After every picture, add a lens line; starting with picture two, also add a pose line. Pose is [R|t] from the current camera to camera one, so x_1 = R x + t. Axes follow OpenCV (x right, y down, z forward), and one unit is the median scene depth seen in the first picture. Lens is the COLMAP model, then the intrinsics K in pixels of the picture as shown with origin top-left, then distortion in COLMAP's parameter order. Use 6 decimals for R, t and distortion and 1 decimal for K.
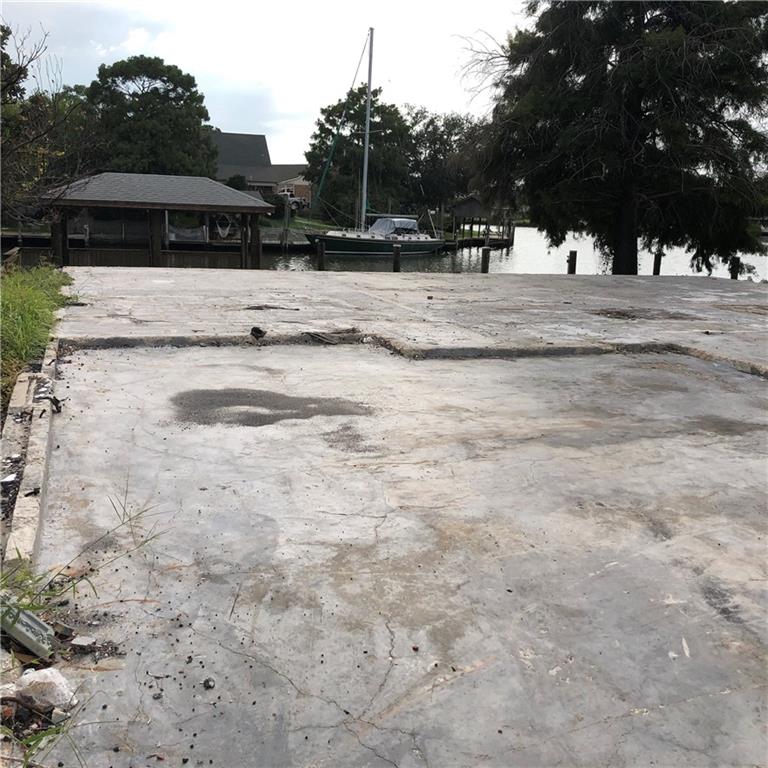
lens RADIAL K [[865.9, 0, 384.0], [0, 865.9, 384.0], [0, 0, 1]] dist [0.027708, -0.040156]
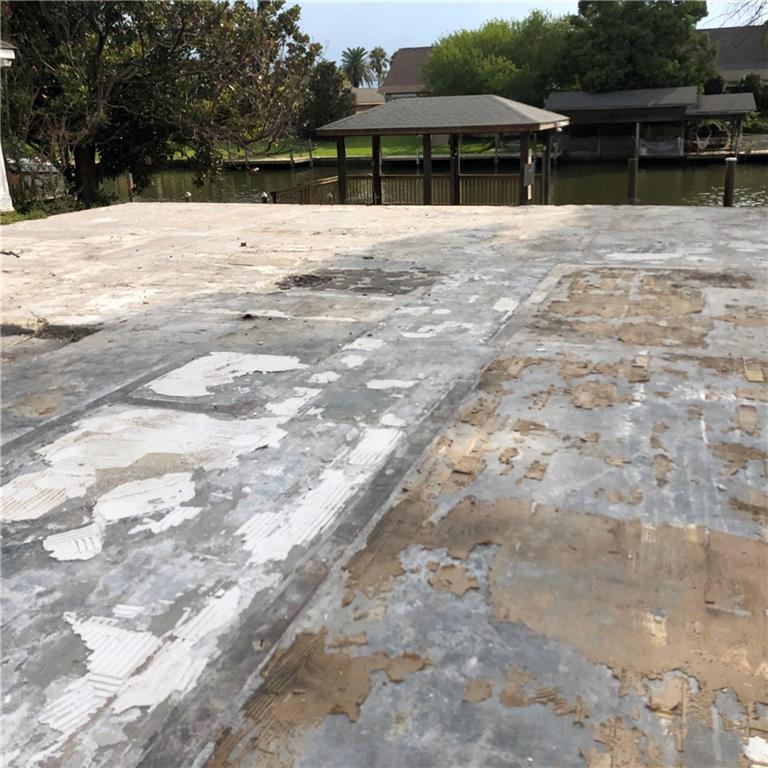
lens RADIAL K [[860.2, 0, 383.1], [0, 860.2, 359.3], [0, 0, 1]] dist [0.072376, -0.044522]
pose [[0.788568, 0.109701, -0.605083, 0.113022], [-0.066353, 0.993394, 0.093628, -0.012977], [0.611357, -0.033683, 0.790638, 0.064868]]
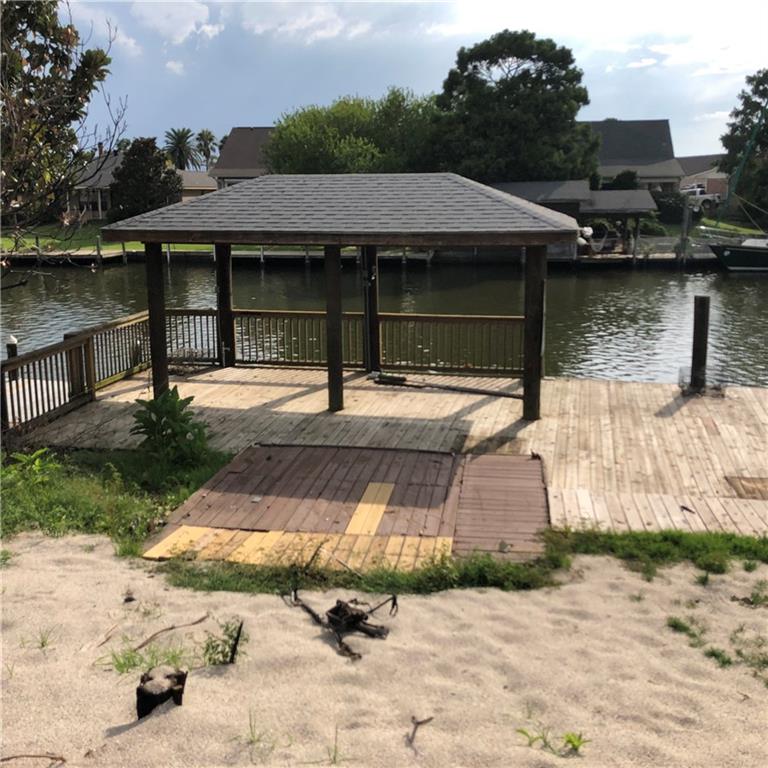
lens RADIAL K [[860.2, 0, 383.1], [0, 860.2, 359.3], [0, 0, 1]] dist [0.072376, -0.044522]
pose [[0.893484, 0.040692, -0.447247, -0.005234], [-0.053271, 0.998459, -0.015577, -0.045589], [0.445924, 0.037743, 0.894275, 0.203595]]
